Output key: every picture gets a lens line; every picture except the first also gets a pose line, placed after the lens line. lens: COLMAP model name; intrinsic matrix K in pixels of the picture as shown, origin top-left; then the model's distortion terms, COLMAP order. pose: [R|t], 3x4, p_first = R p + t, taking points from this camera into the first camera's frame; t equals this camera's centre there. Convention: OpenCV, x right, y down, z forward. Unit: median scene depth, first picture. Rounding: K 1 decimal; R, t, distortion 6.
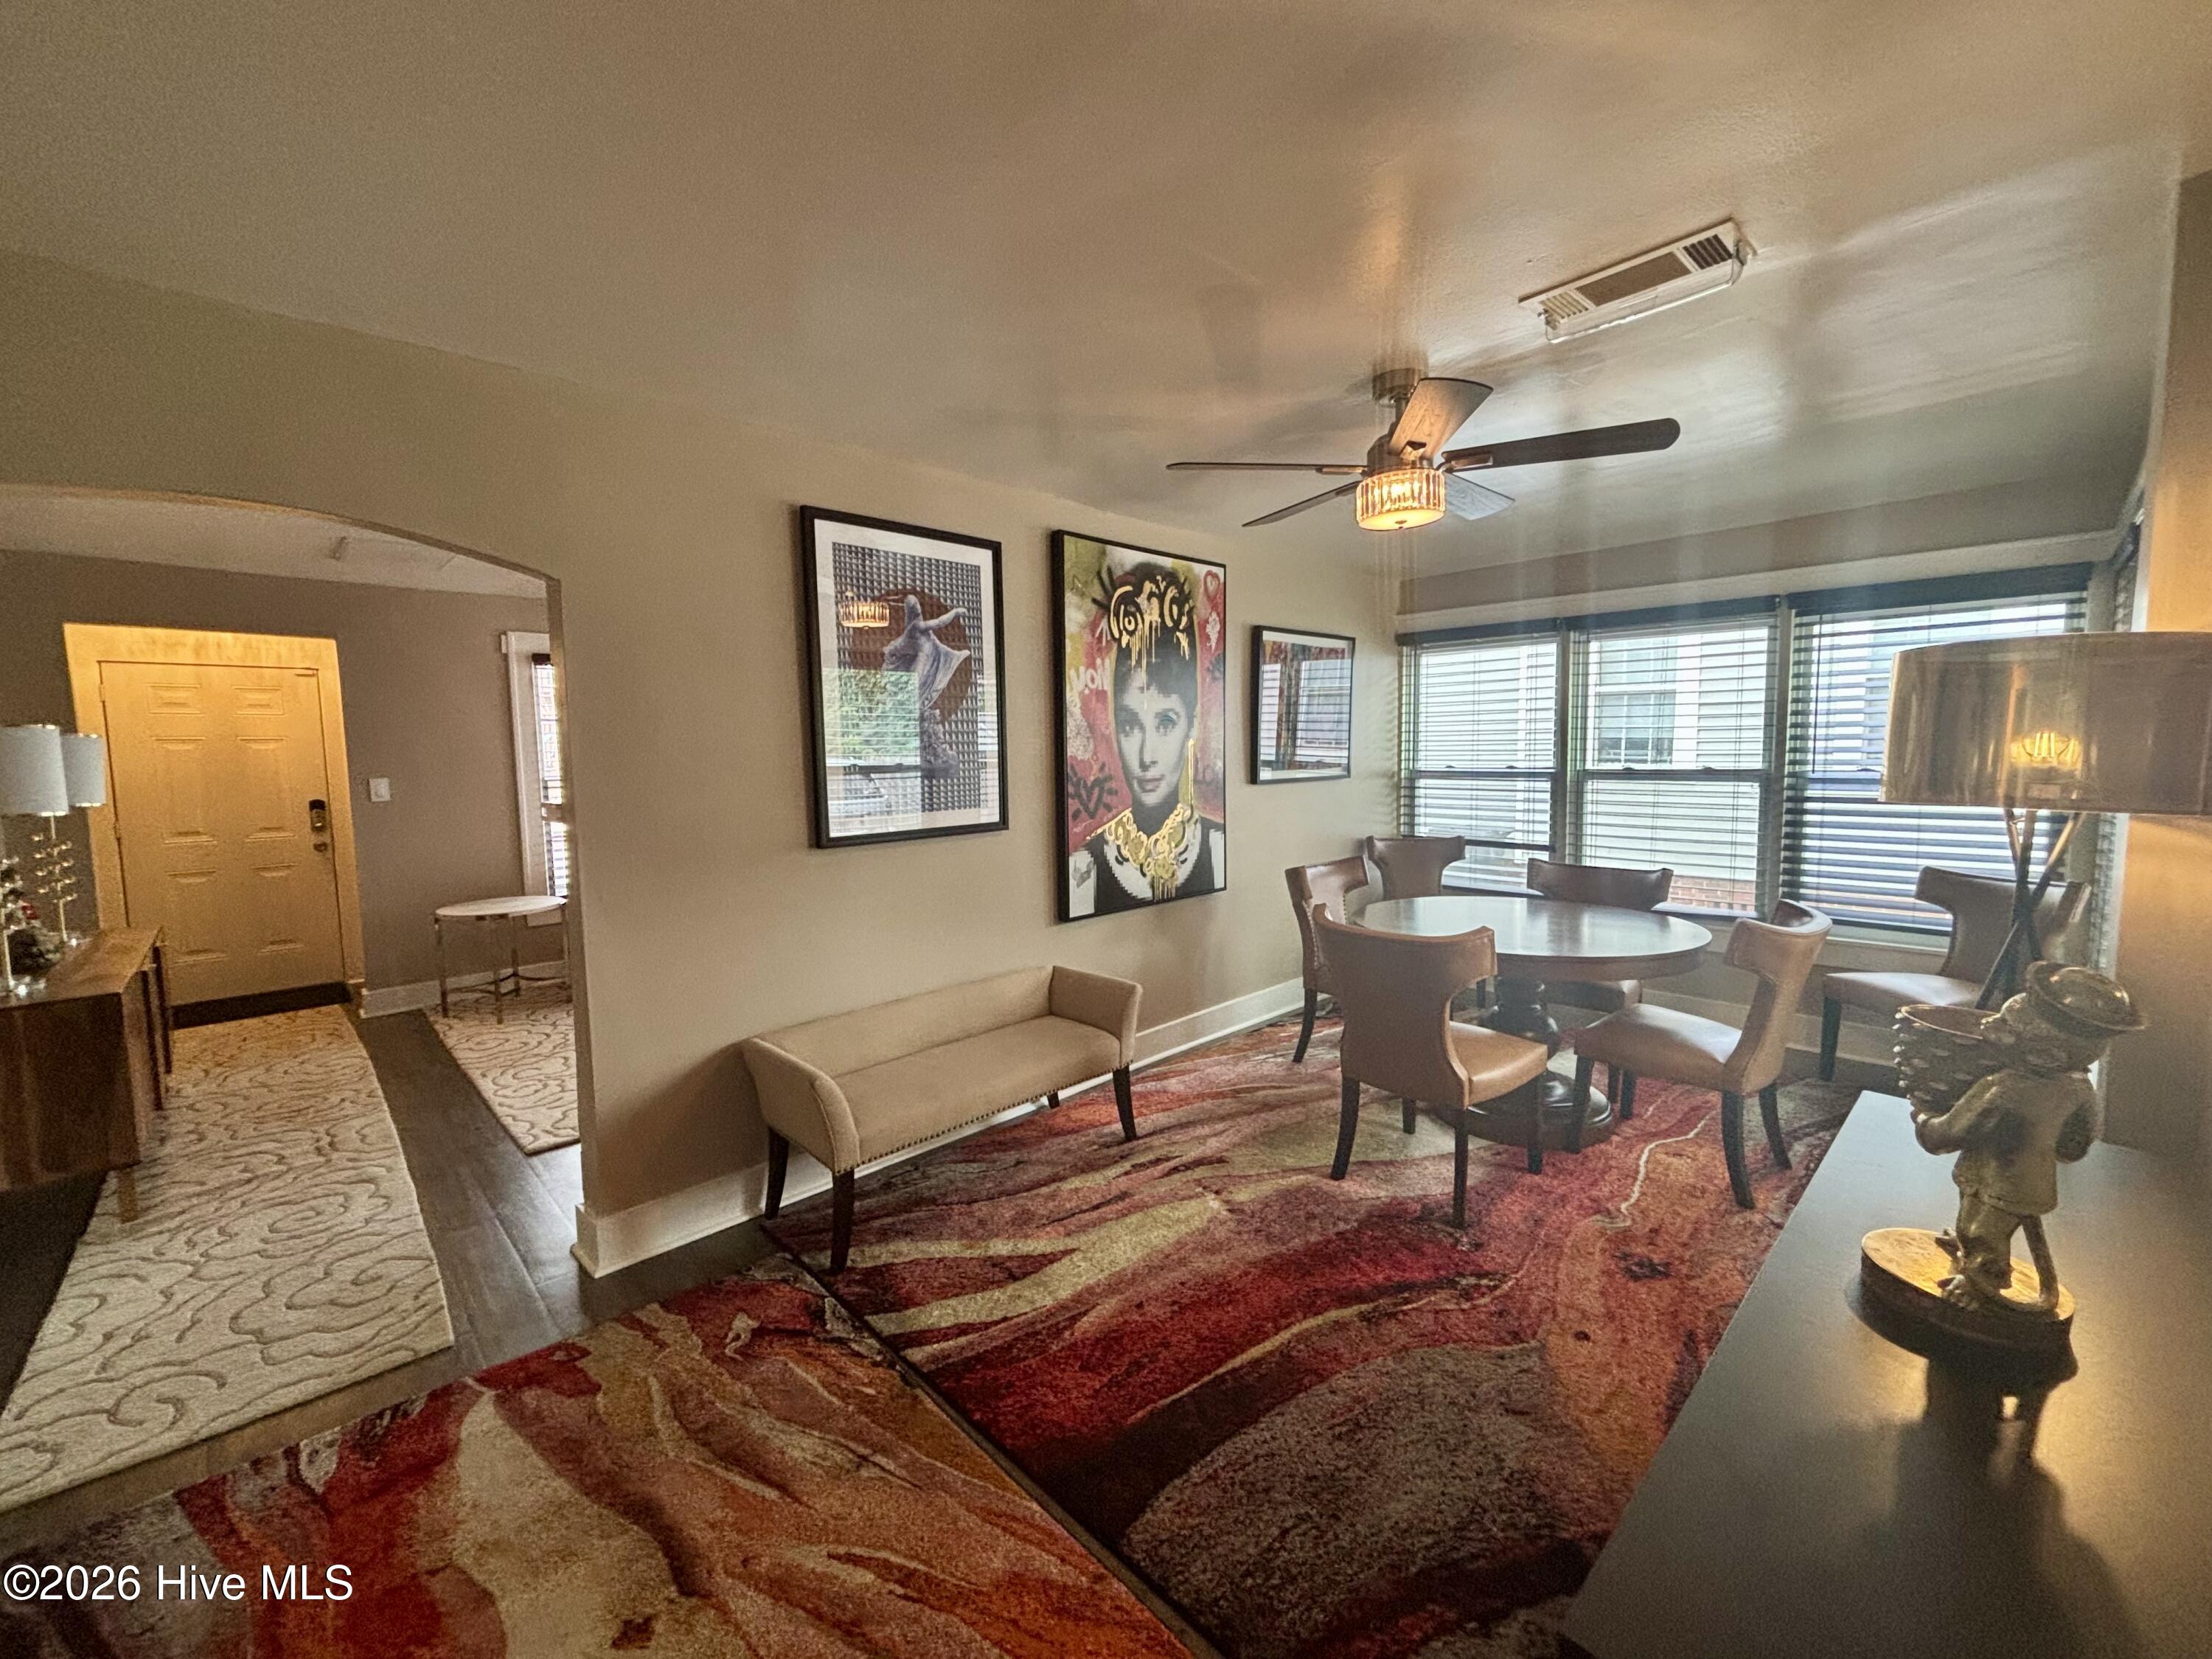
lens RADIAL K [[902.0, 0, 1105.6], [0, 902.0, 821.9], [0, 0, 1]] dist [0.002550, 0.000442]
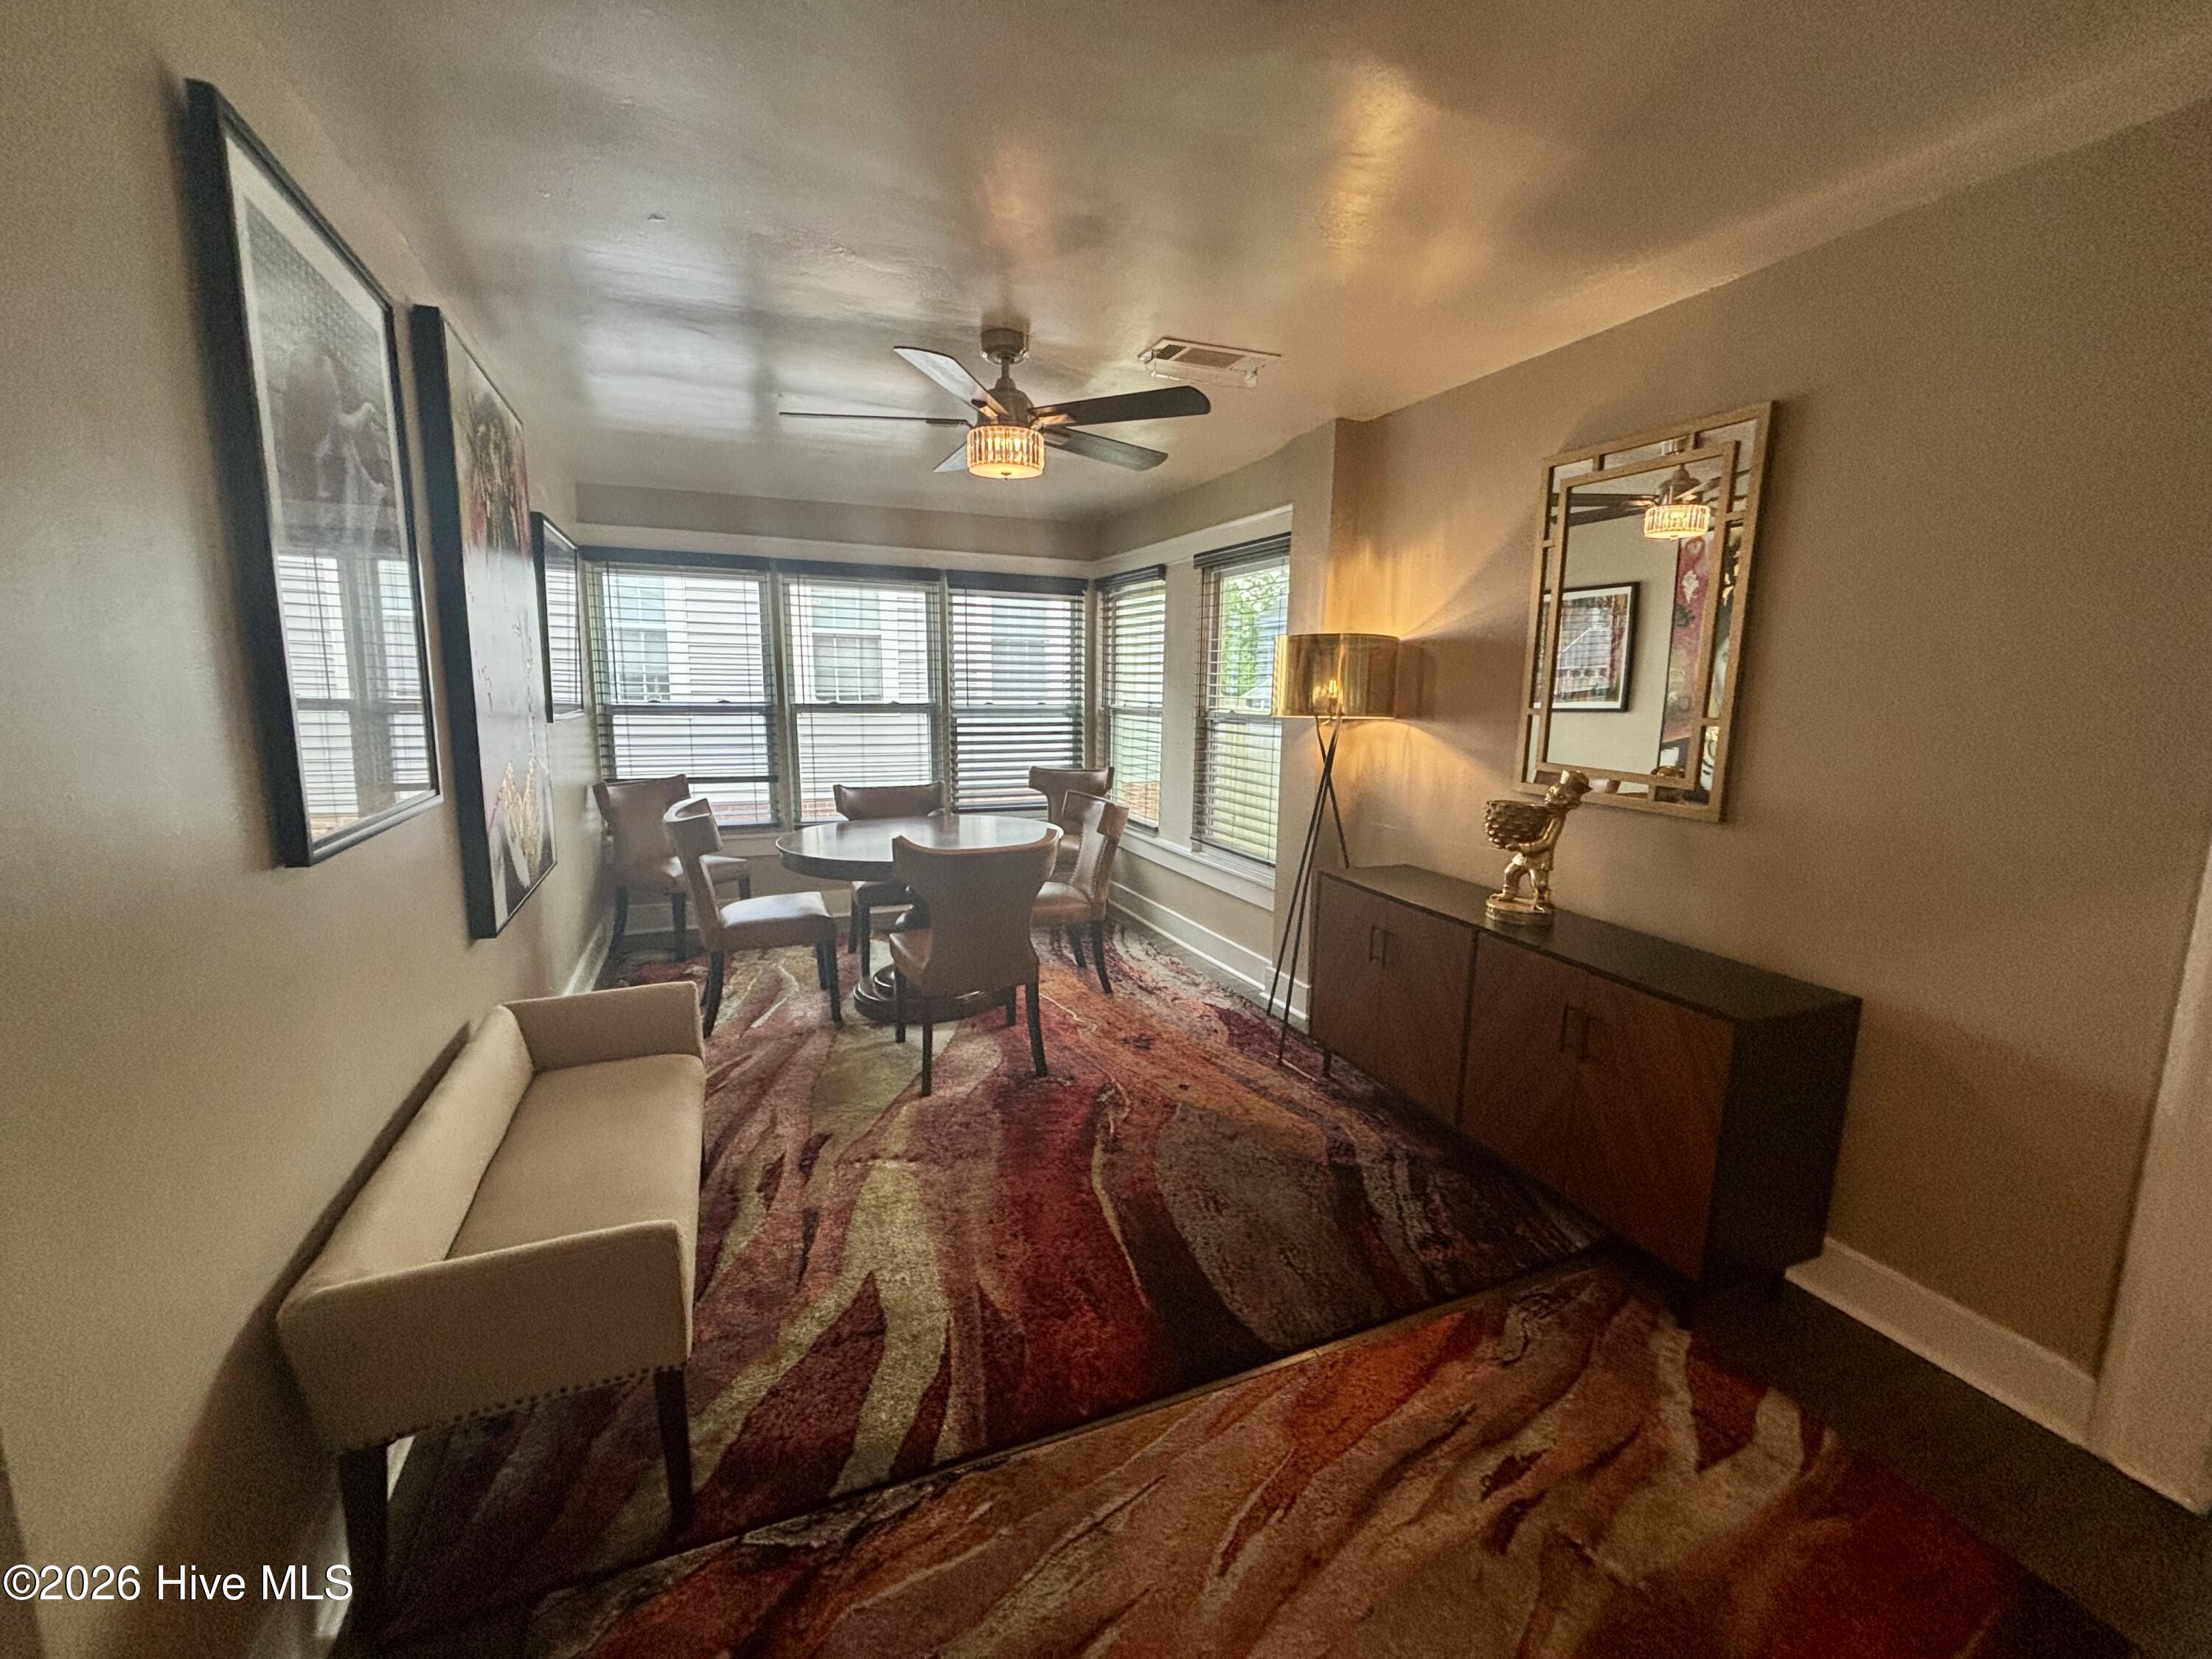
lens RADIAL K [[903.7, 0, 1104.0], [0, 903.7, 820.4], [0, 0, 1]] dist [0.009912, 0.000148]
pose [[0.357506, -0.125880, 0.925389, -0.651693], [0.064254, 0.991842, 0.110096, -0.025060], [-0.931698, 0.020100, 0.362677, 0.455597]]
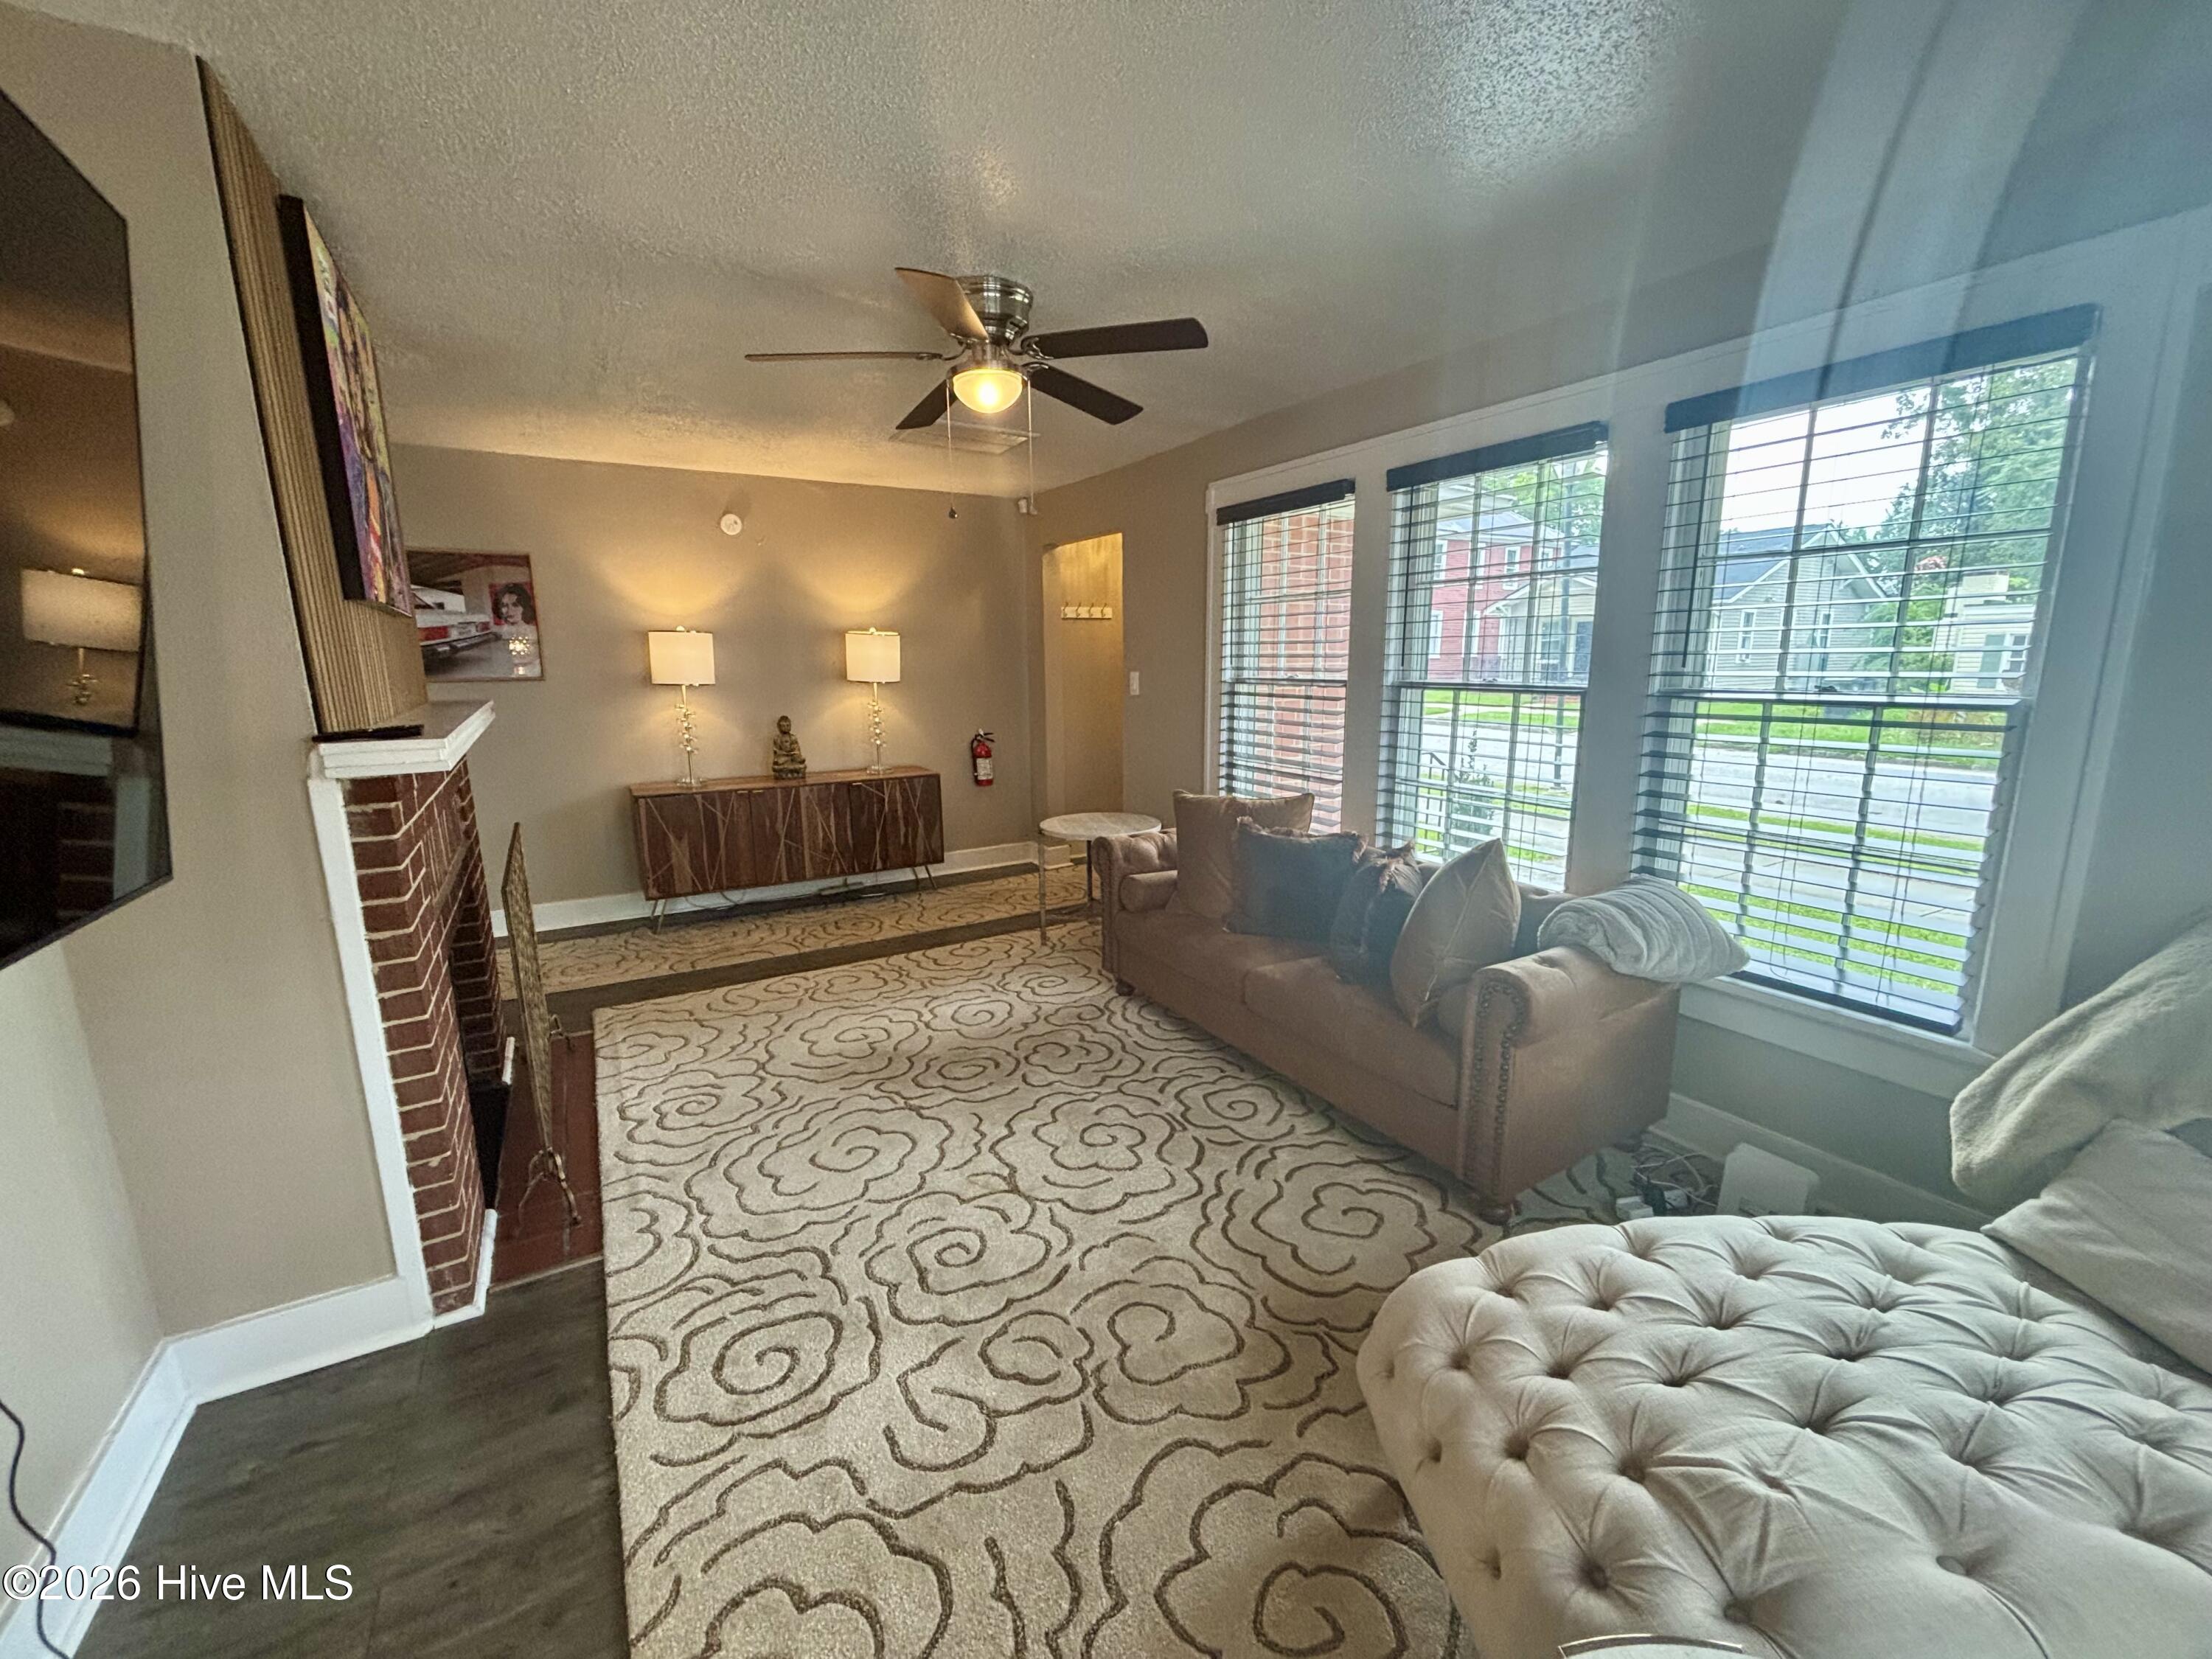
lens RADIAL K [[893.2, 0, 1110.2], [0, 893.2, 826.8], [0, 0, 1]] dist [0.001485, -0.000189]
pose [[-0.225273, 0.201906, -0.953145, 0.281886], [-0.066511, 0.972823, 0.221794, -0.178277], [0.972023, 0.113359, -0.205722, 2.211821]]
